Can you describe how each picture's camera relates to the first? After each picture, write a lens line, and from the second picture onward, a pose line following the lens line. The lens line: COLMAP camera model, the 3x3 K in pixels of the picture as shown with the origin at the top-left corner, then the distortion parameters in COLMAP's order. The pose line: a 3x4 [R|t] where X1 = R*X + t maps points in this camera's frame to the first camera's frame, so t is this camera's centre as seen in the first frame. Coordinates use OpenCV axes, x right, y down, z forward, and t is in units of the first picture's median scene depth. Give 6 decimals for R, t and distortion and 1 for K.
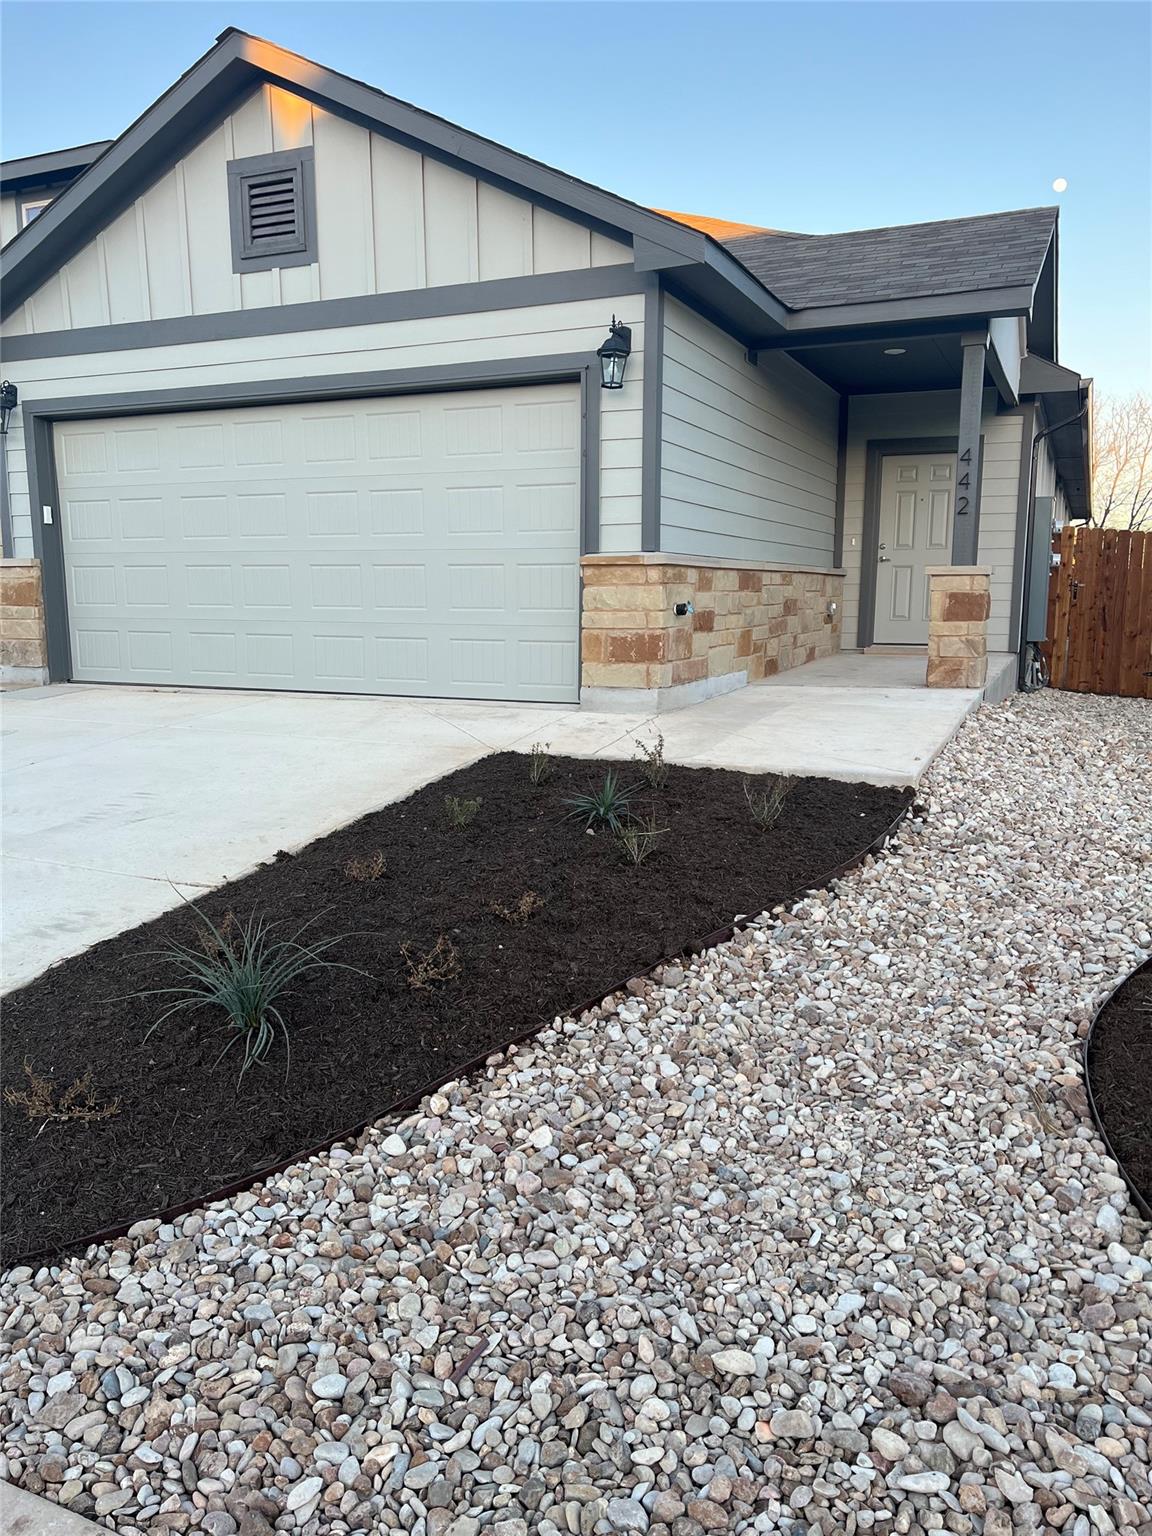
lens RADIAL K [[1162.9, 0, 547.6], [0, 1162.9, 790.5], [0, 0, 1]] dist [0.003042, -0.010191]
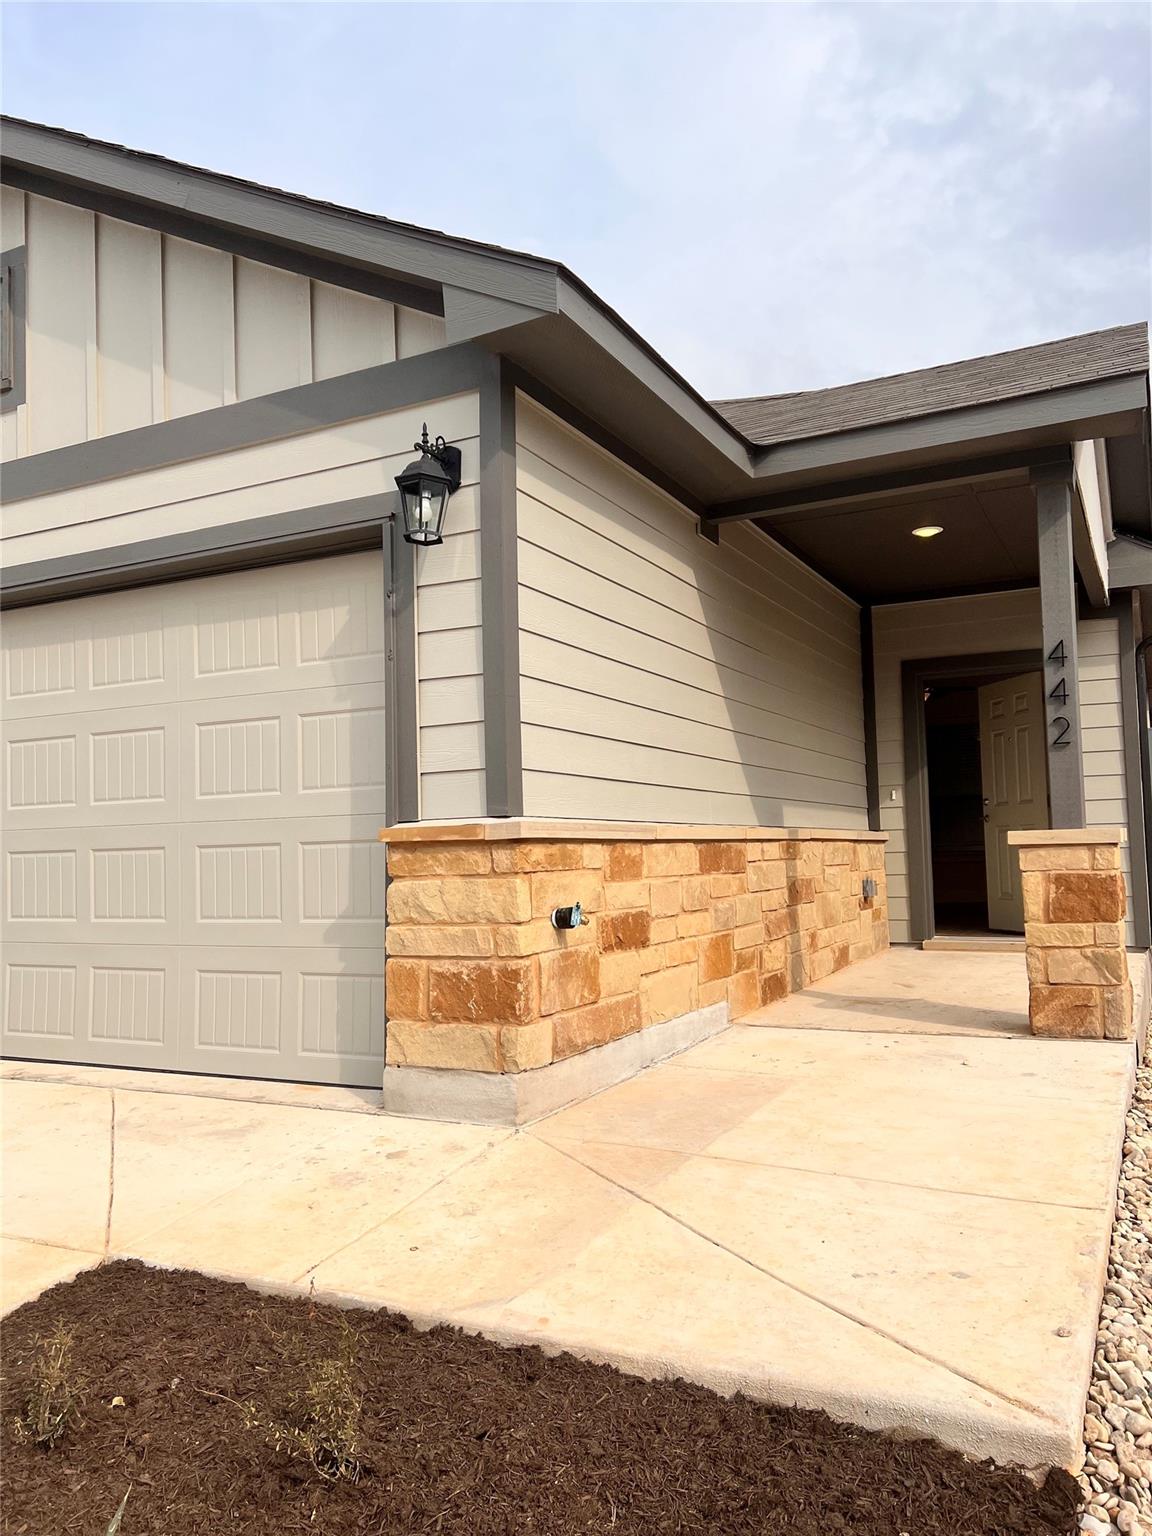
lens RADIAL K [[1147.3, 0, 564.9], [0, 1147.3, 764.6], [0, 0, 1]] dist [0.059782, -0.069122]
pose [[0.998737, -0.027800, -0.041856, 0.129083], [0.016717, 0.969387, -0.244970, -0.086131], [0.047385, 0.243961, 0.968627, 0.420839]]
